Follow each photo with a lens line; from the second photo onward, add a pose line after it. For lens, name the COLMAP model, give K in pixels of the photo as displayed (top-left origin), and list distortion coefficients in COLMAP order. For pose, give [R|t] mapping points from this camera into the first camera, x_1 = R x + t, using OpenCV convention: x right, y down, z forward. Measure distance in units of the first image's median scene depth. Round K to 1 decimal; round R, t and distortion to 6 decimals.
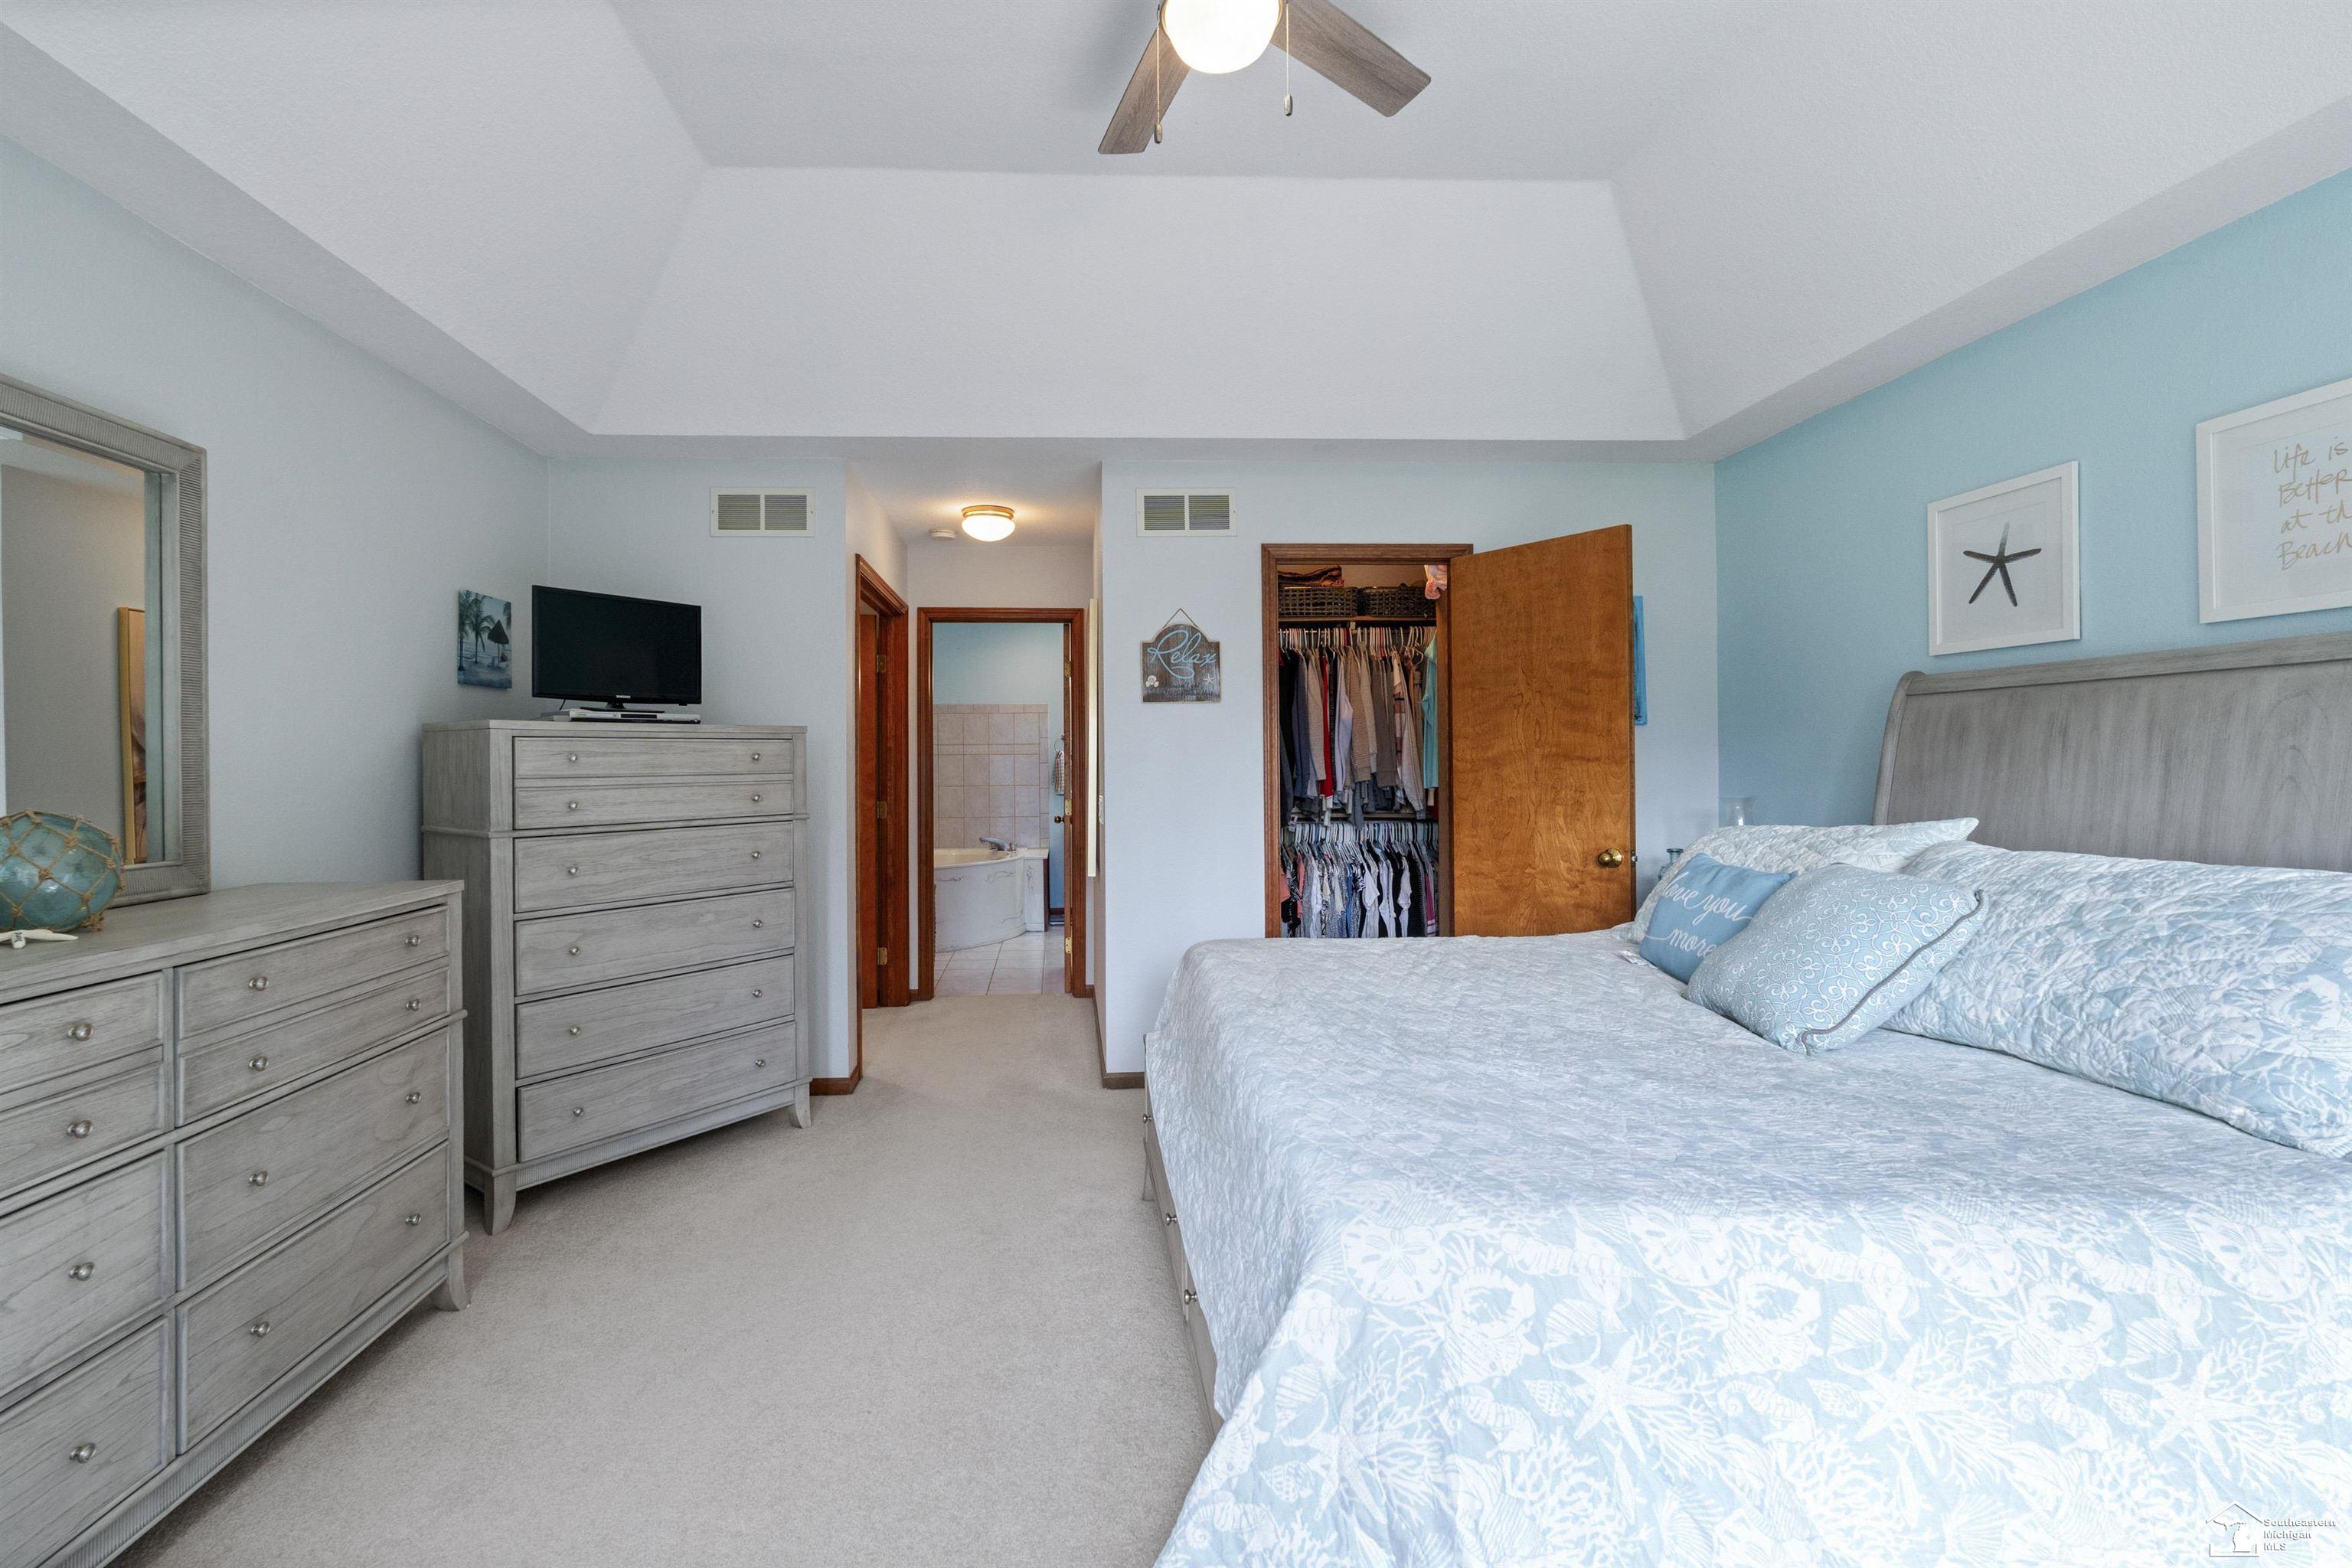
lens RADIAL K [[1032.5, 0, 1158.0], [0, 1032.5, 784.5], [0, 0, 1]] dist [-0.006518, -0.000955]
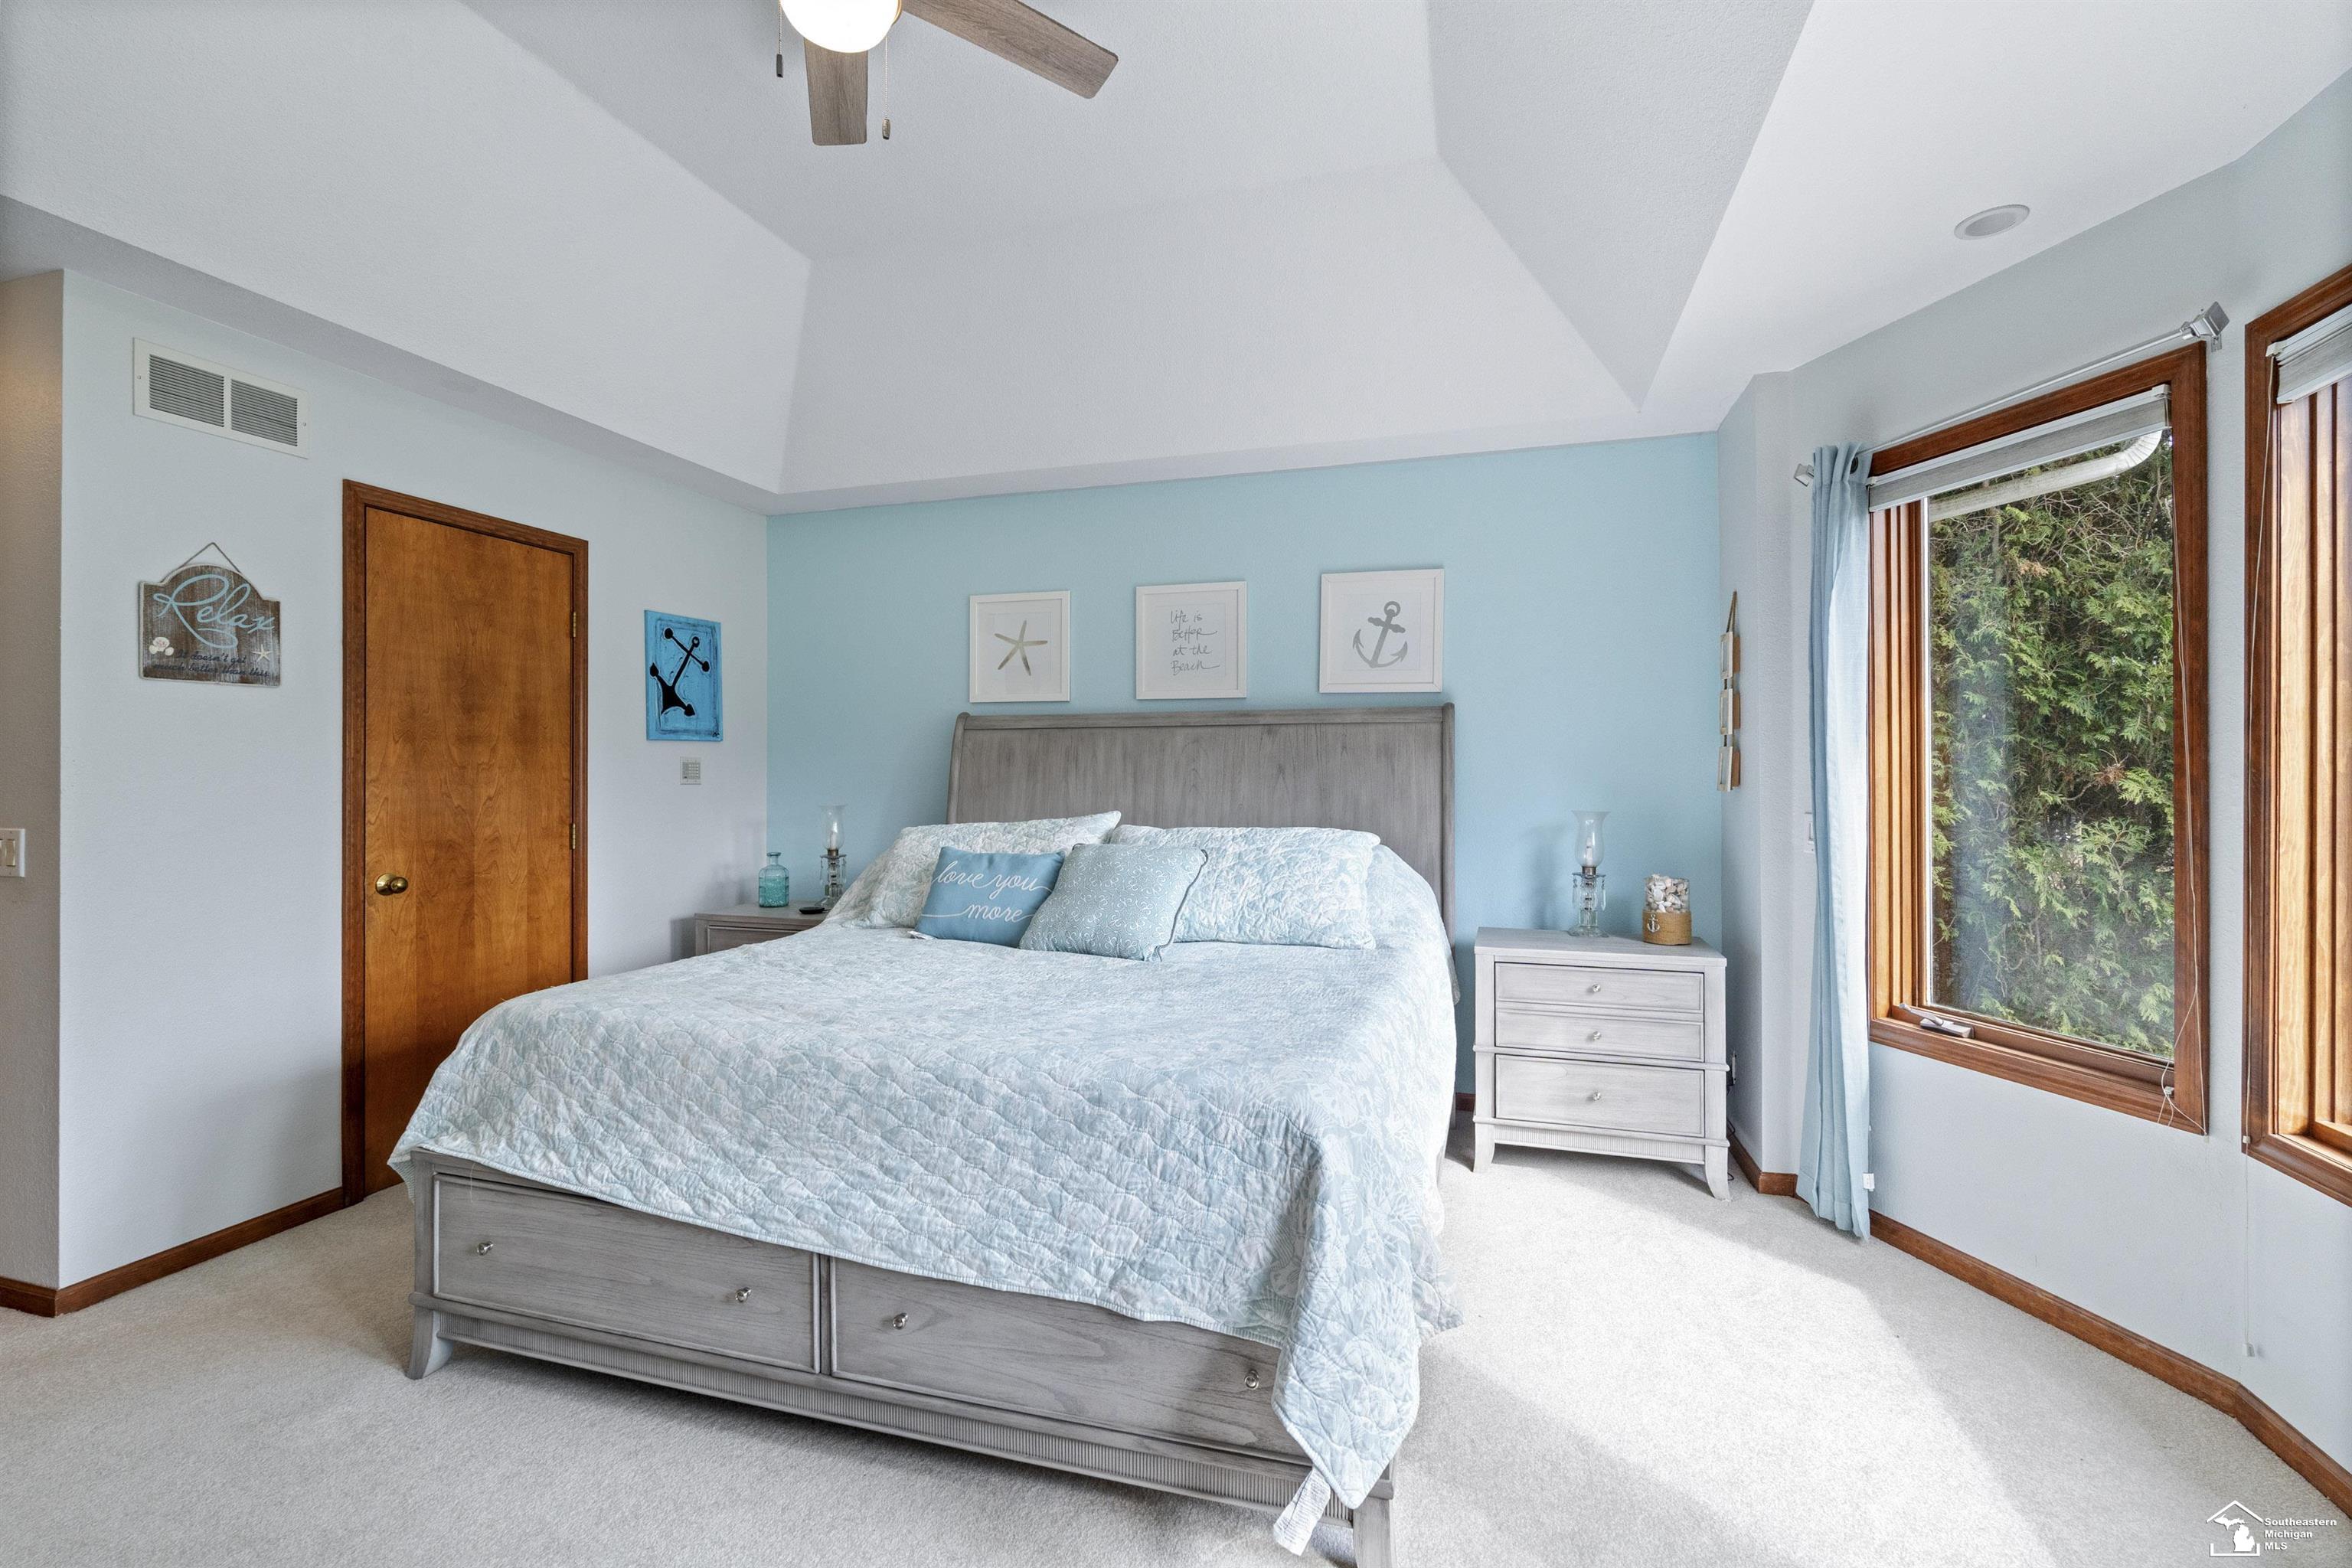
lens RADIAL K [[1032.5, 0, 1165.3], [0, 1032.5, 773.5], [0, 0, 1]] dist [-0.006518, -0.000955]
pose [[0.355911, 0.007933, 0.934486, -0.540351], [0.017050, 0.999742, -0.014981, -0.001048], [-0.934364, 0.021265, 0.355684, 0.274914]]
